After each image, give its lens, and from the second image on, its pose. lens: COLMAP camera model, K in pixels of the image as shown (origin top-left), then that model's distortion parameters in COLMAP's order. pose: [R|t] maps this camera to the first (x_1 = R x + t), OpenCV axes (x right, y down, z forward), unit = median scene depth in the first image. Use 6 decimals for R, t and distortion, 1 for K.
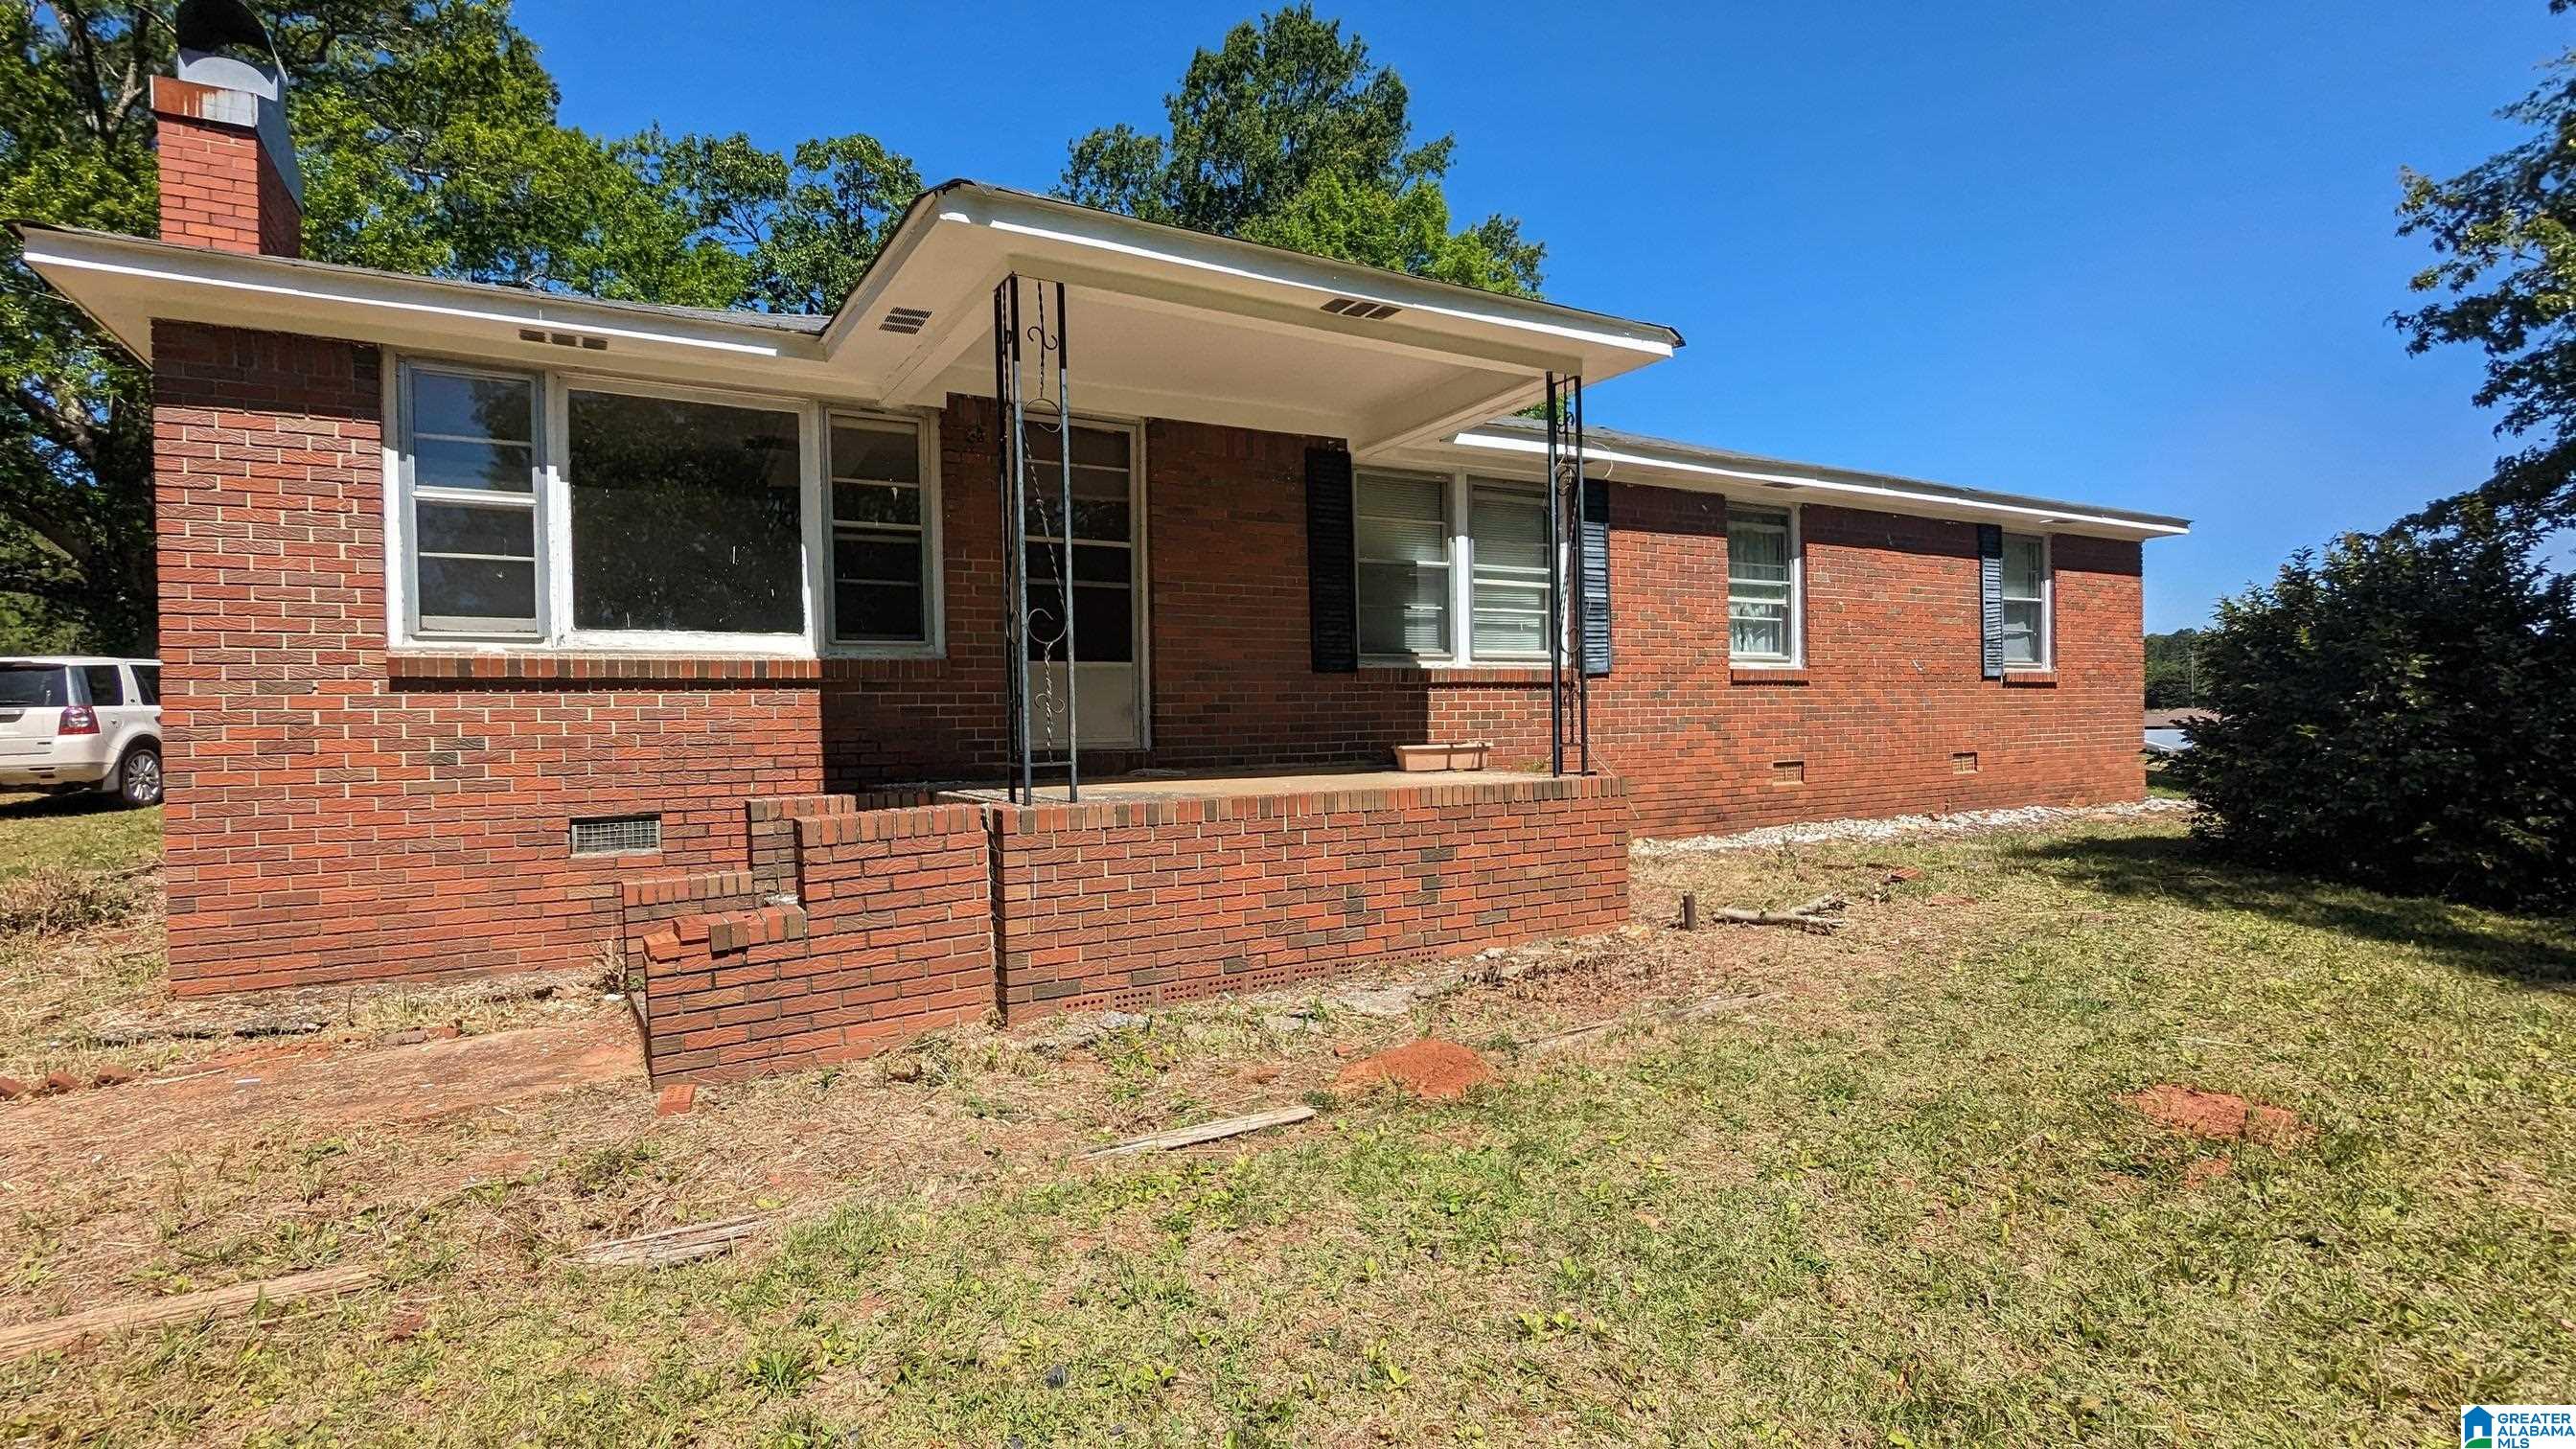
lens RADIAL K [[1205.4, 0, 1281.7], [0, 1205.4, 733.1], [0, 0, 1]] dist [-0.010134, -0.001872]
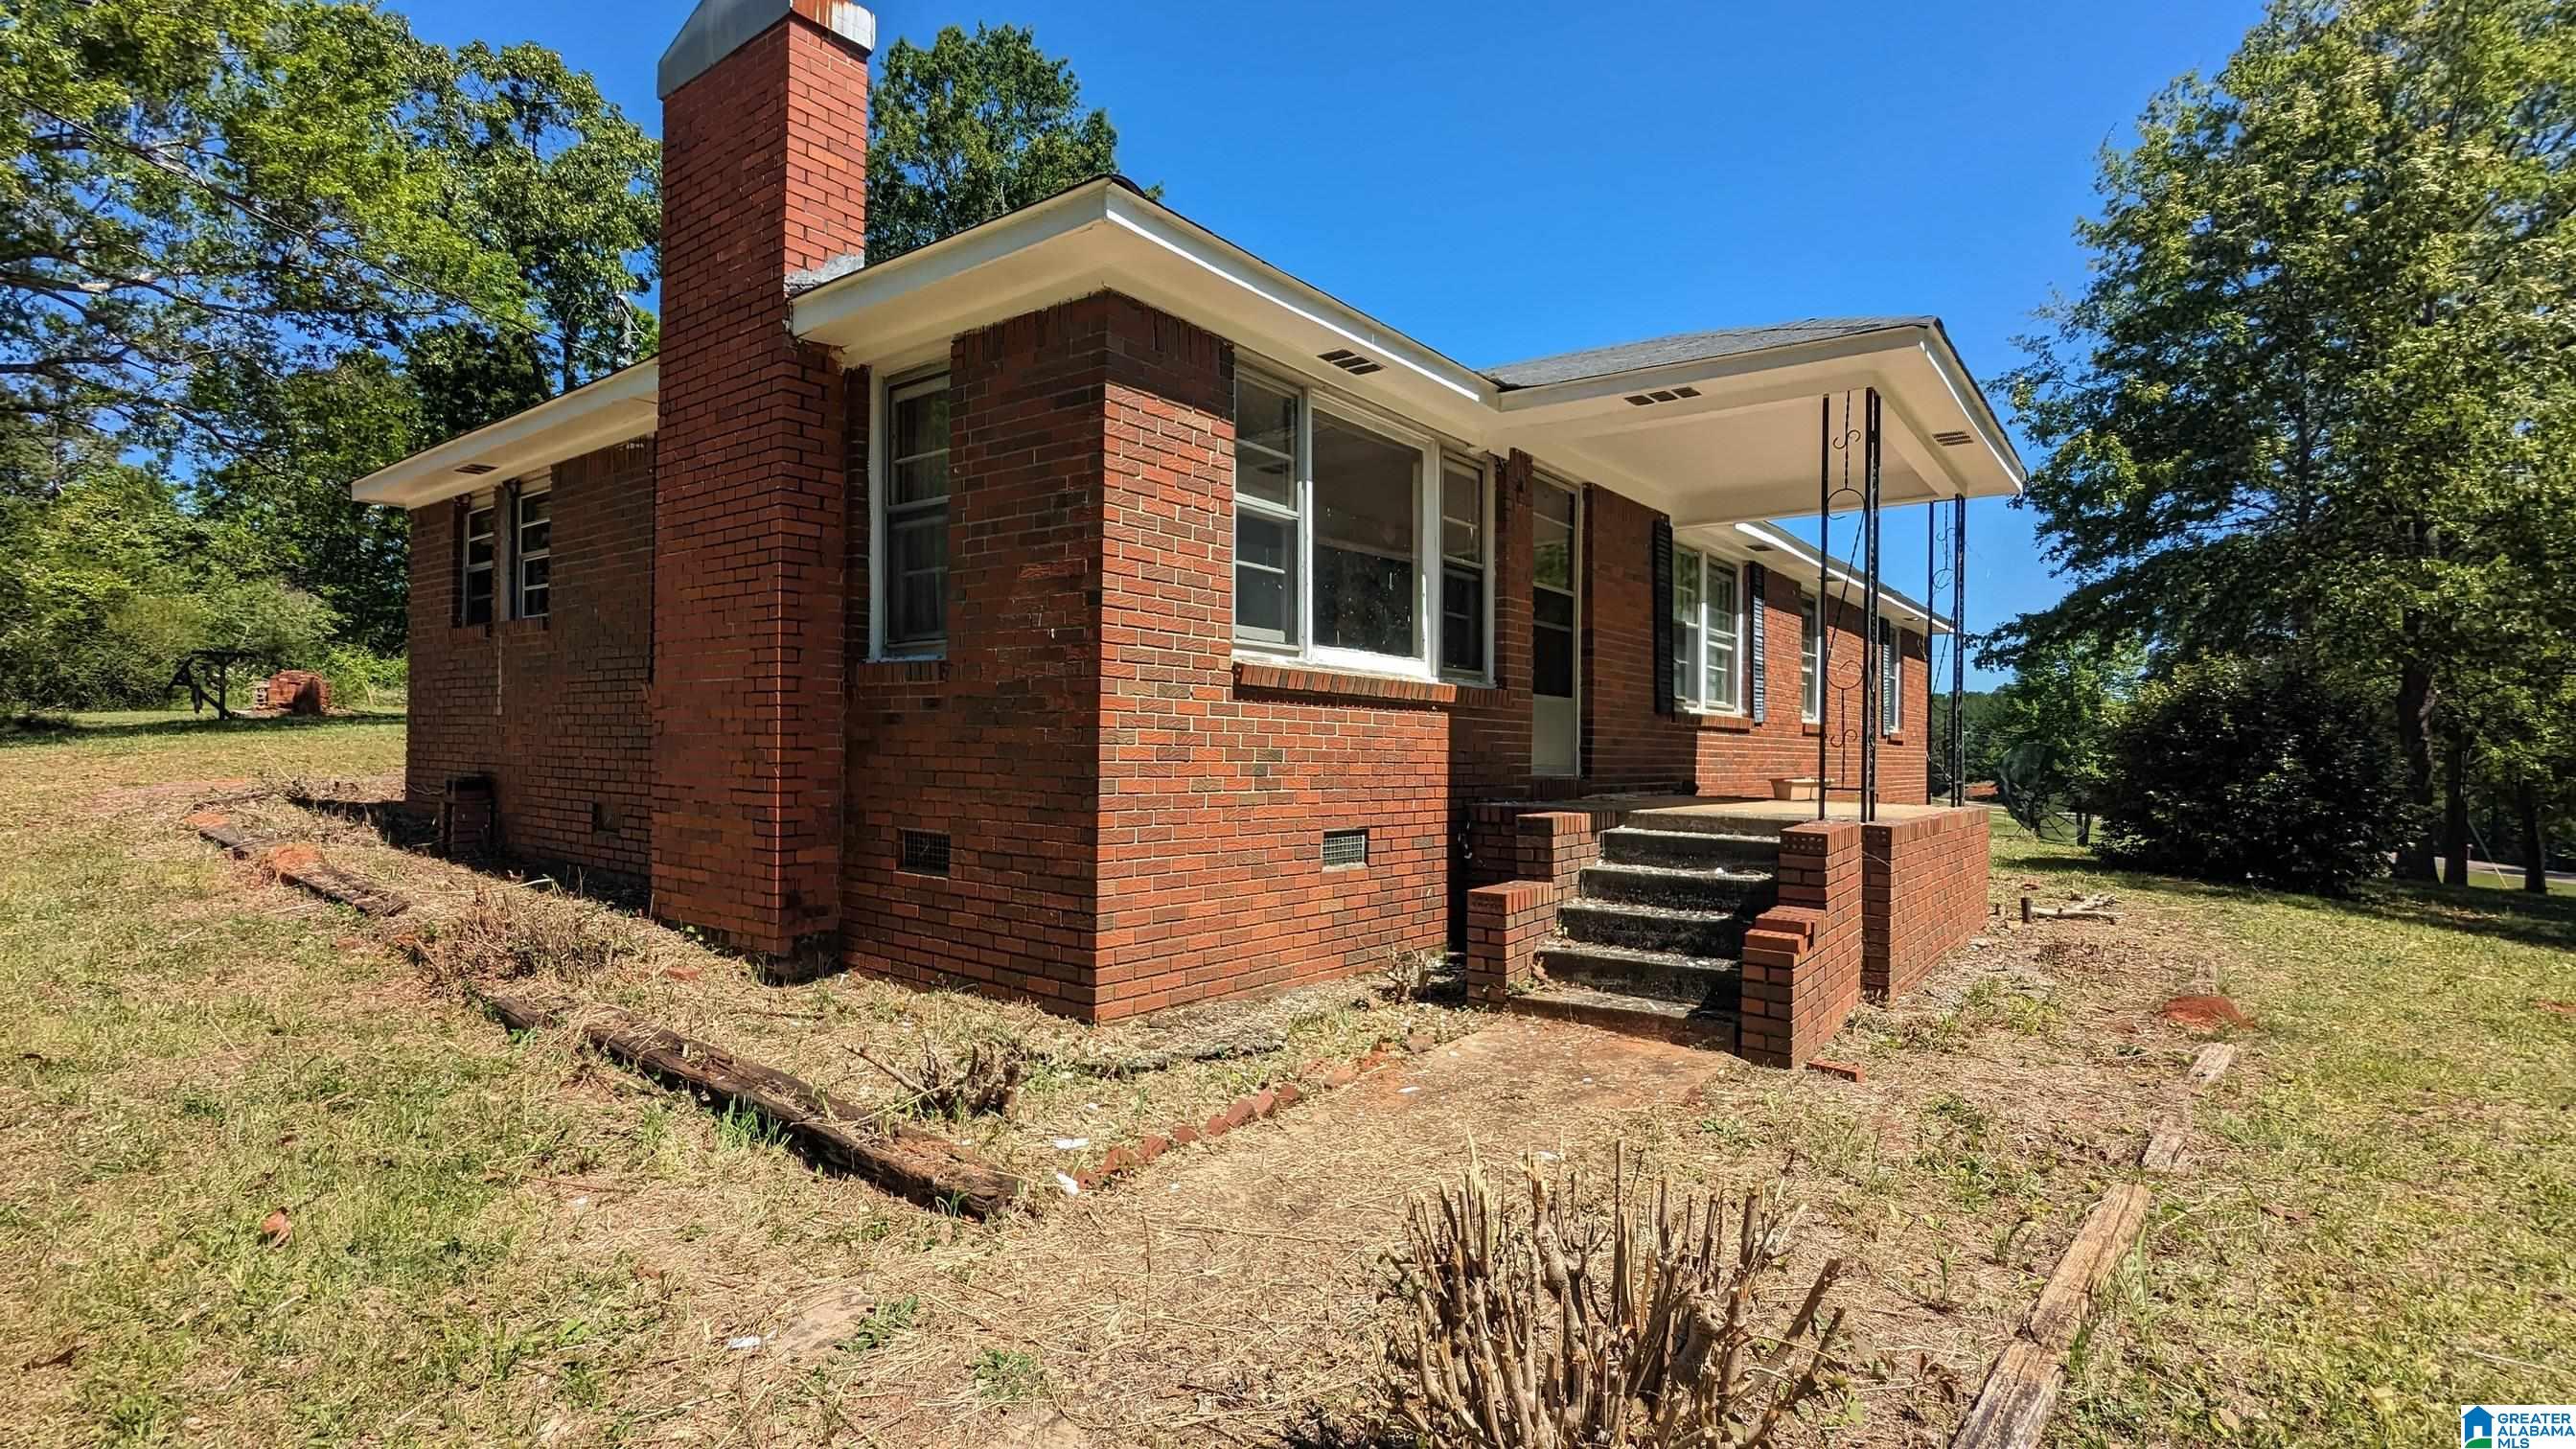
lens RADIAL K [[1205.4, 0, 1267.2], [0, 1205.4, 730.1], [0, 0, 1]] dist [-0.010134, -0.001872]
pose [[0.930642, 0.039044, 0.363843, -0.967510], [-0.028980, 0.999032, -0.033082, 0.019613], [-0.364782, 0.020243, 0.930873, 0.074130]]
